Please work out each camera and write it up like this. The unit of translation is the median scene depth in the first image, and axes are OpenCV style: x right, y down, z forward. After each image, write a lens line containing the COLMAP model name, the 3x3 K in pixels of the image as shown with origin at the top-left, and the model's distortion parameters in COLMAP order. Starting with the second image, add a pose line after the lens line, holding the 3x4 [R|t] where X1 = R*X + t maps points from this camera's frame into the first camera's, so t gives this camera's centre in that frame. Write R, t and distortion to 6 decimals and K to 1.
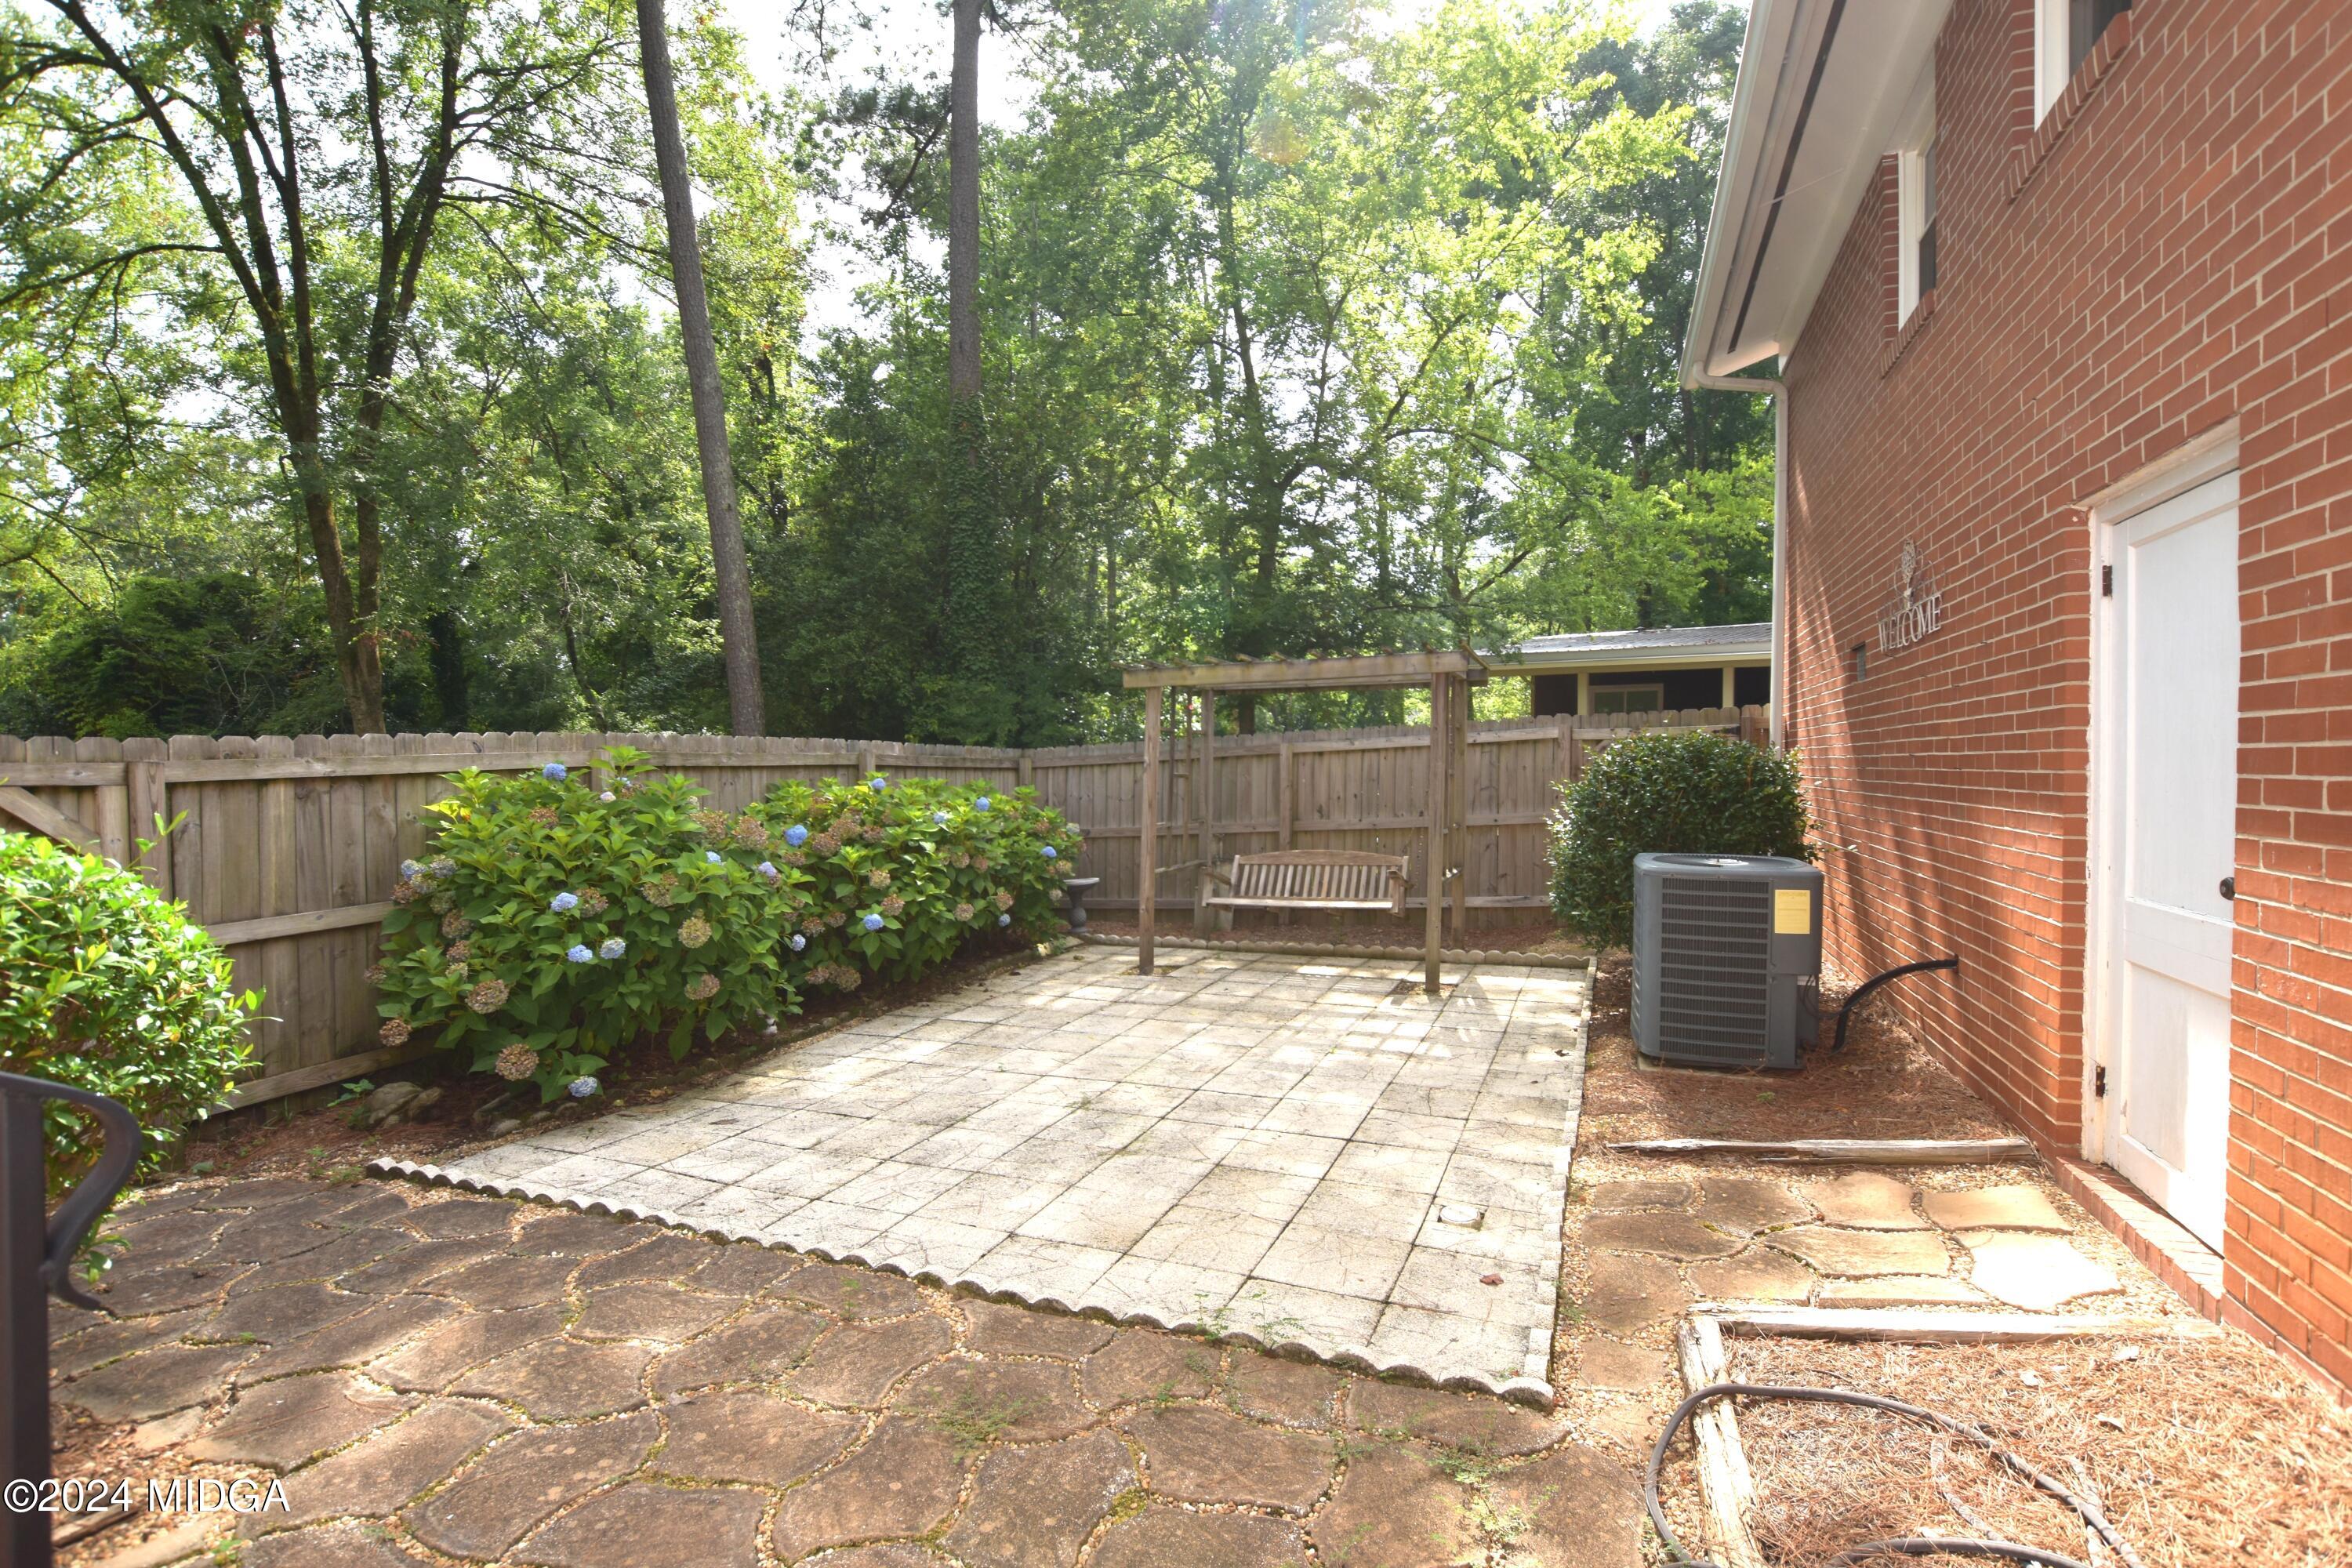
lens RADIAL K [[1060.4, 0, 1176.6], [0, 1060.4, 776.0], [0, 0, 1]] dist [-0.018770, -0.000308]
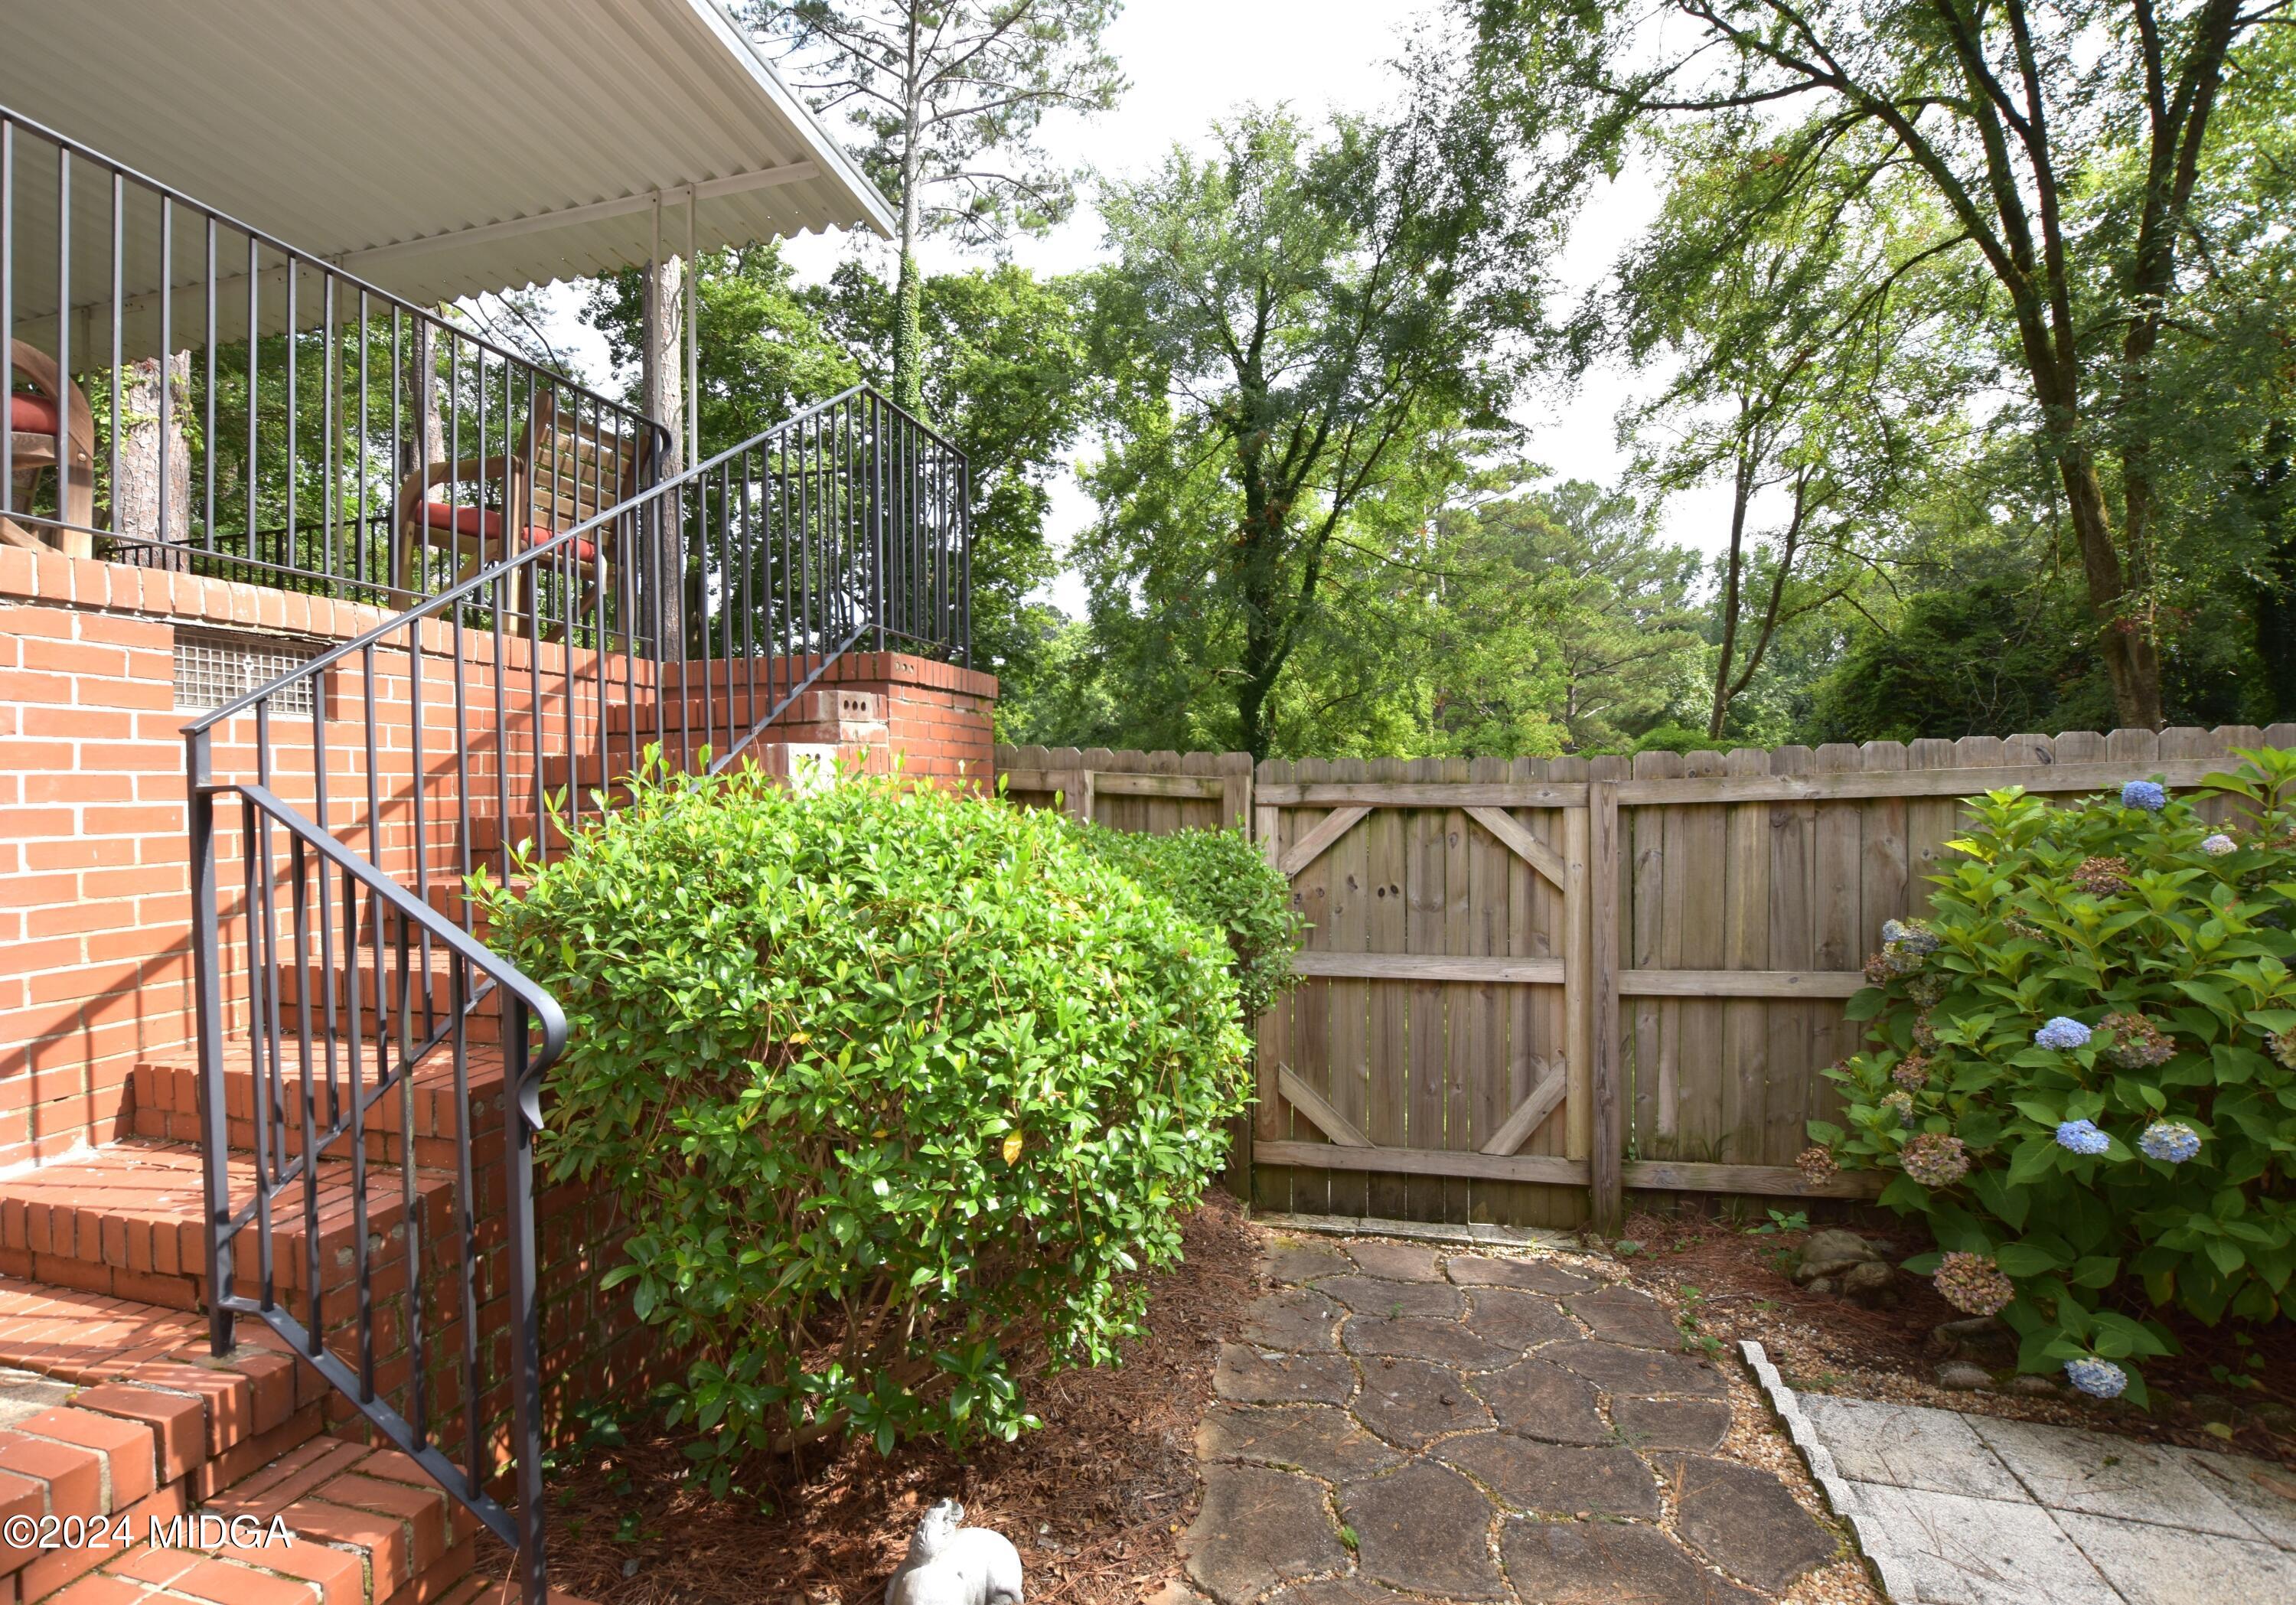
lens RADIAL K [[1111.4, 0, 1087.2], [0, 1111.4, 799.6], [0, 0, 1]] dist [-0.036113, 0.006394]
pose [[0.103063, 0.013413, -0.994584, -0.042047], [-0.002856, 0.999909, 0.013189, -0.005489], [0.994671, 0.001481, 0.103092, 0.255871]]
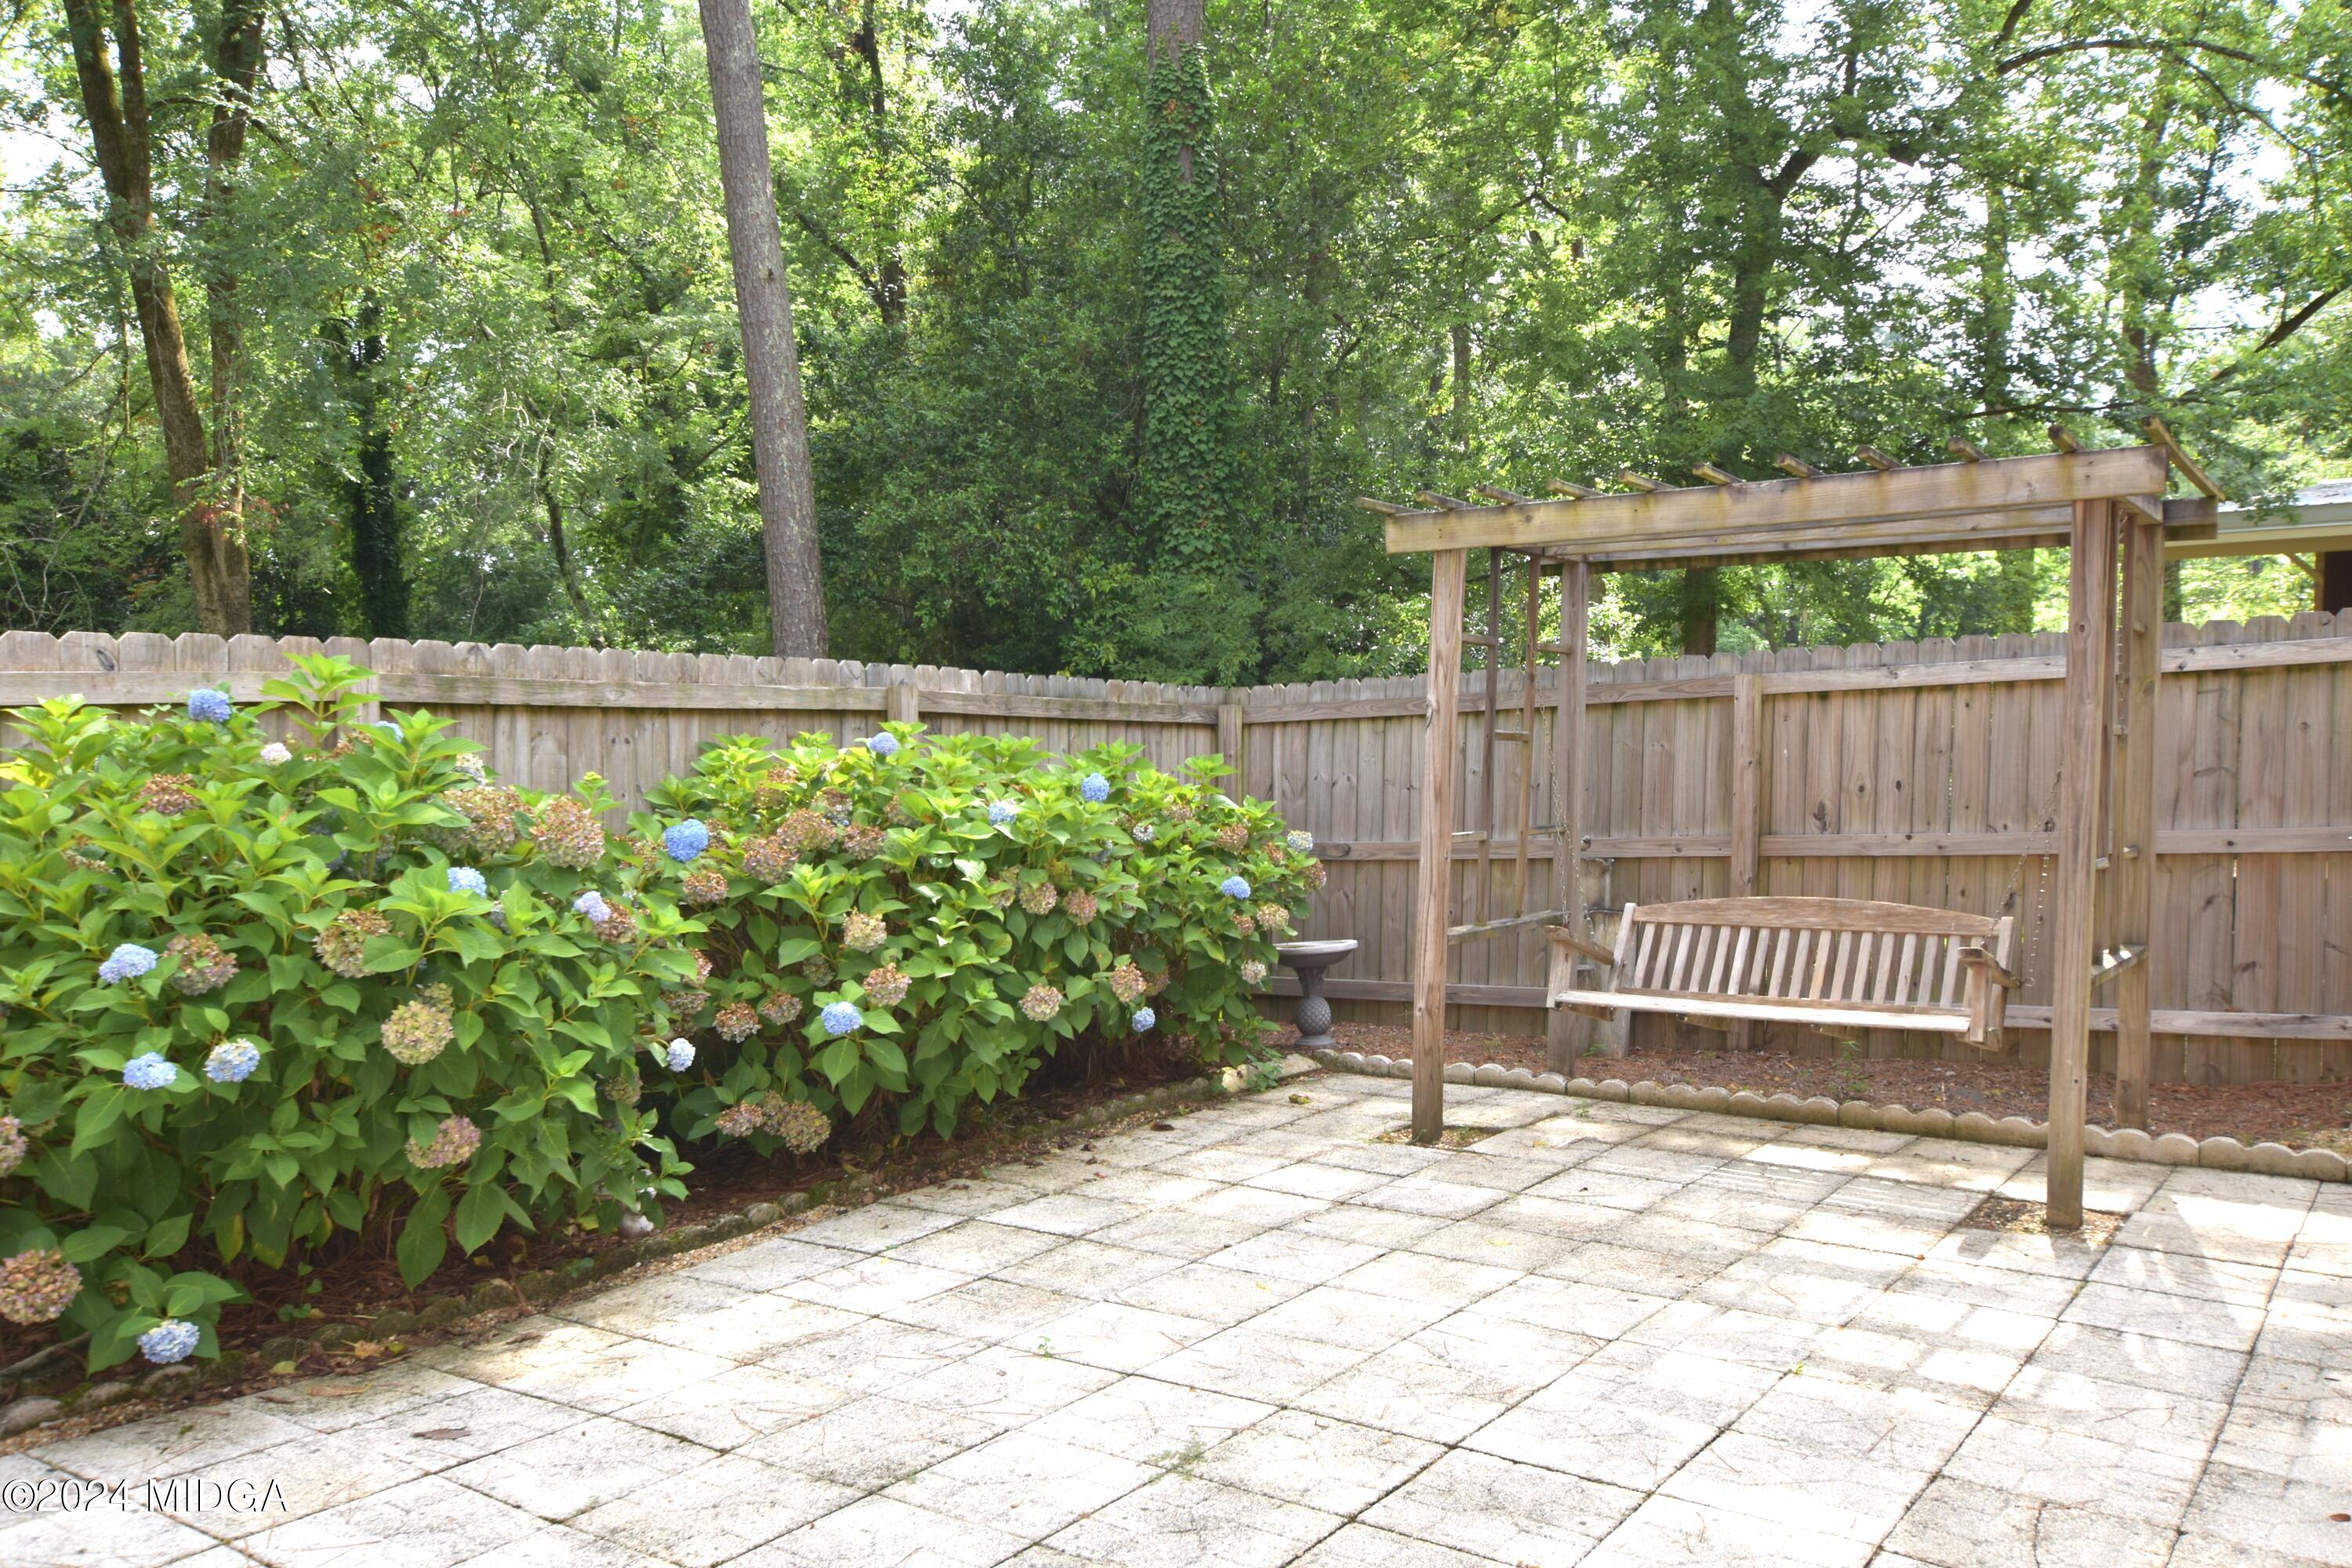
lens RADIAL K [[1841.0, 0, 1173.8], [0, 1841.0, 778.6], [0, 0, 1]] dist [0.010247, 0.023187]
pose [[0.974757, 0.013022, -0.222889, 0.047602], [-0.010197, 0.999852, 0.013821, 0.010202], [0.223036, -0.011199, 0.974746, 0.161974]]
